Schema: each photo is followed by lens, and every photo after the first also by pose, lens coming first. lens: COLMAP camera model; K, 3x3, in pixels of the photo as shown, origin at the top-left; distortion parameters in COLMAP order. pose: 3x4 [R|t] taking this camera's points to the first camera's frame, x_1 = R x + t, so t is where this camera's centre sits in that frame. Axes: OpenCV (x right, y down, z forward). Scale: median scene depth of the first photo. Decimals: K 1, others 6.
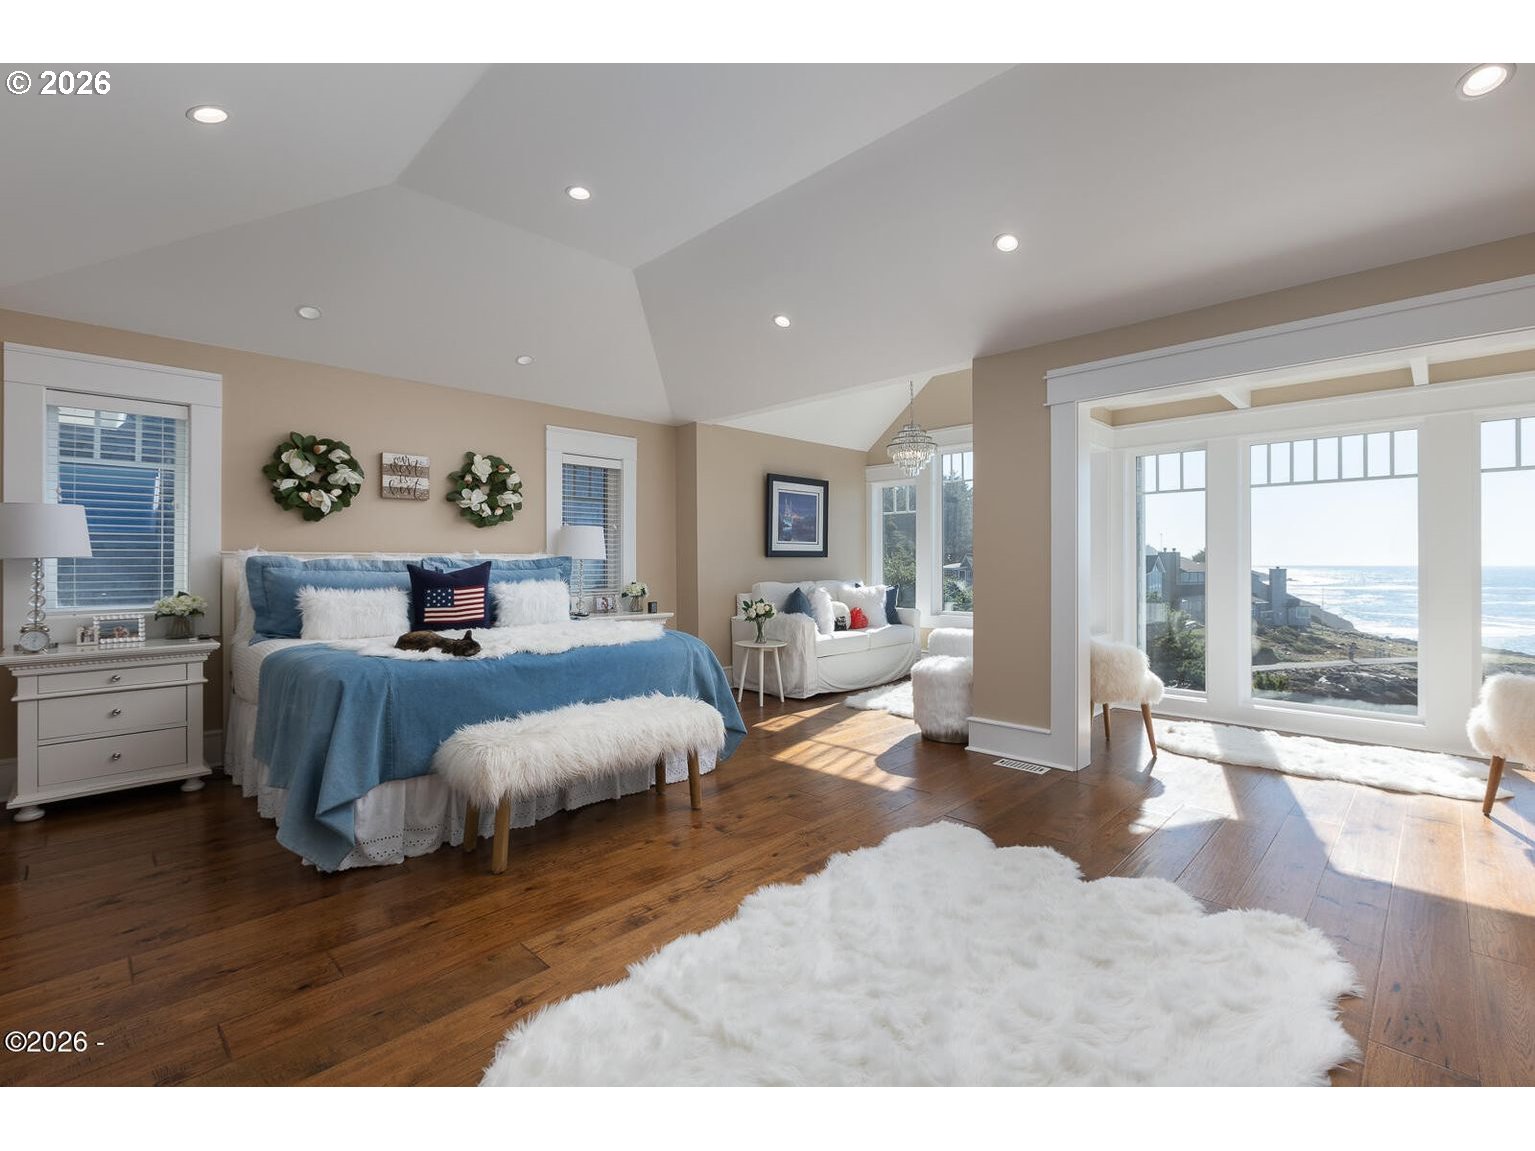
lens RADIAL K [[687.1, 0, 747.3], [0, 687.1, 566.2], [0, 0, 1]] dist [-0.000020, 0.000016]
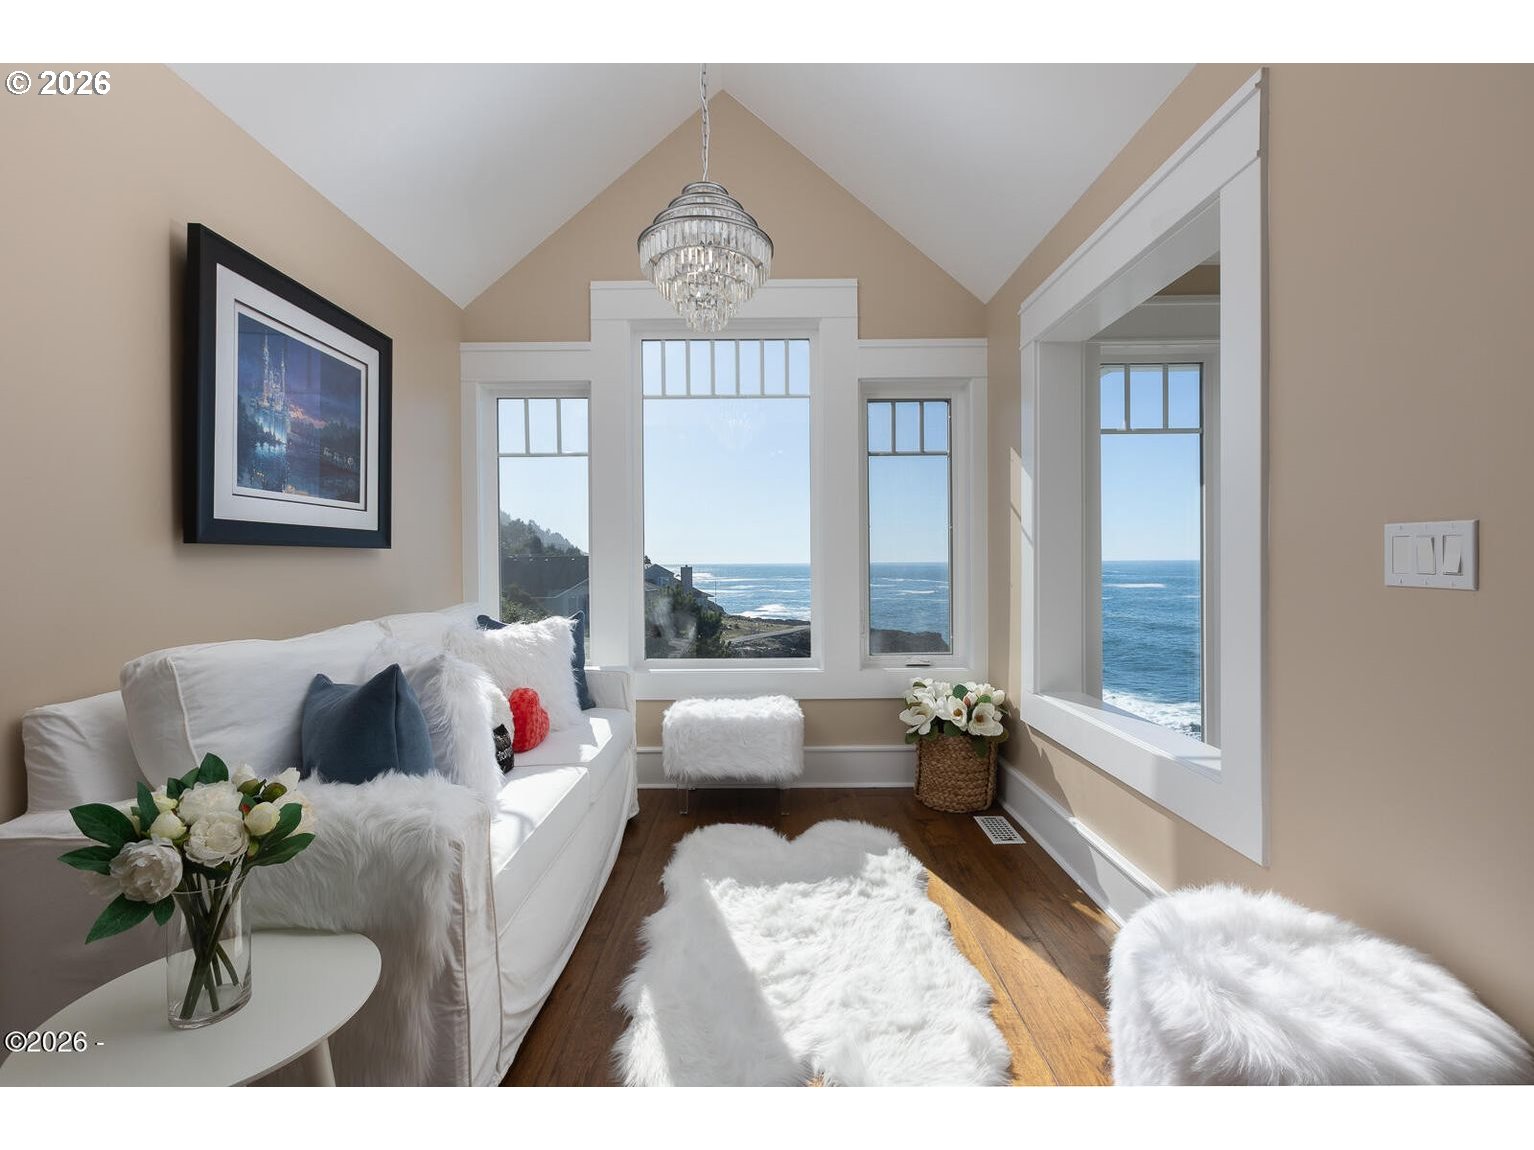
lens RADIAL K [[686.7, 0, 746.8], [0, 686.7, 565.7], [0, 0, 1]] dist [-0.000020, 0.000016]
pose [[0.712277, -0.008417, 0.701848, -0.004986], [0.008719, 0.999957, 0.003144, -0.002933], [-0.701844, 0.003880, 0.712320, 0.644252]]
